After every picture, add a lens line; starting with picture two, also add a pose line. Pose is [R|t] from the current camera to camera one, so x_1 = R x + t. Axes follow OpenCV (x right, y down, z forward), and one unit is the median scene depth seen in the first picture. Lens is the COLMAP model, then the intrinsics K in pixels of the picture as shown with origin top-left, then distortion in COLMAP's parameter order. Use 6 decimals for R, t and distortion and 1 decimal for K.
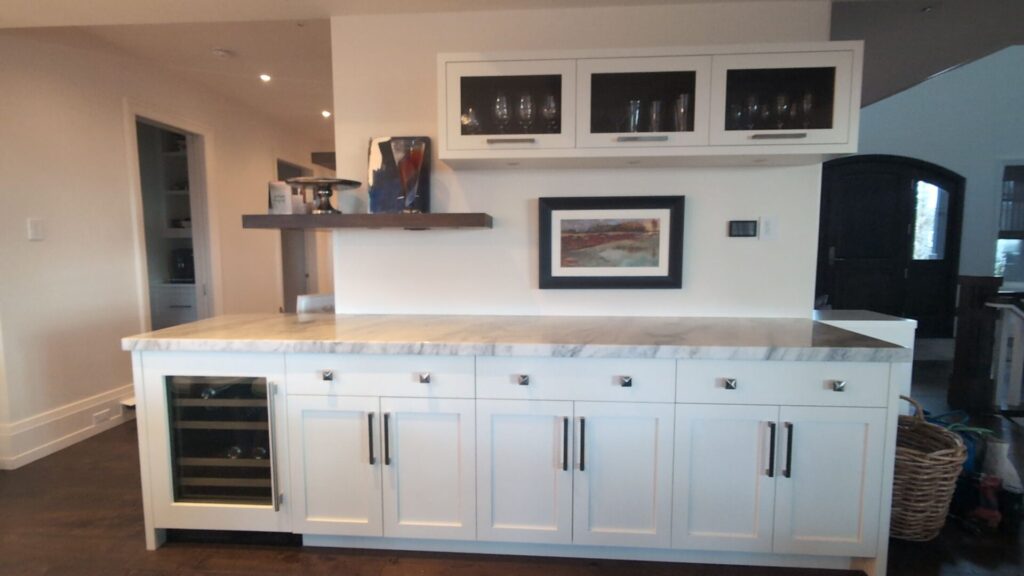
lens RADIAL K [[470.9, 0, 512.0], [0, 470.9, 288.0], [0, 0, 1]] dist [0.001206, 0.000283]
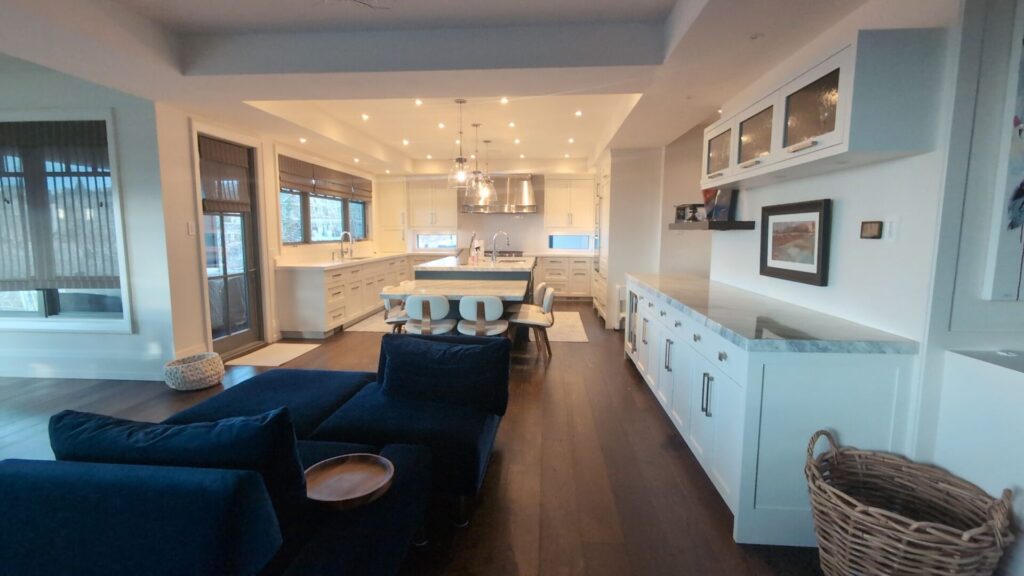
lens RADIAL K [[470.9, 0, 512.0], [0, 470.9, 288.0], [0, 0, 1]] dist [0.001206, 0.000283]
pose [[-0.010418, 0.122059, -0.992468, 1.423292], [-0.094591, 0.987951, 0.122496, -0.059218], [0.995462, 0.095155, 0.001254, 0.301562]]
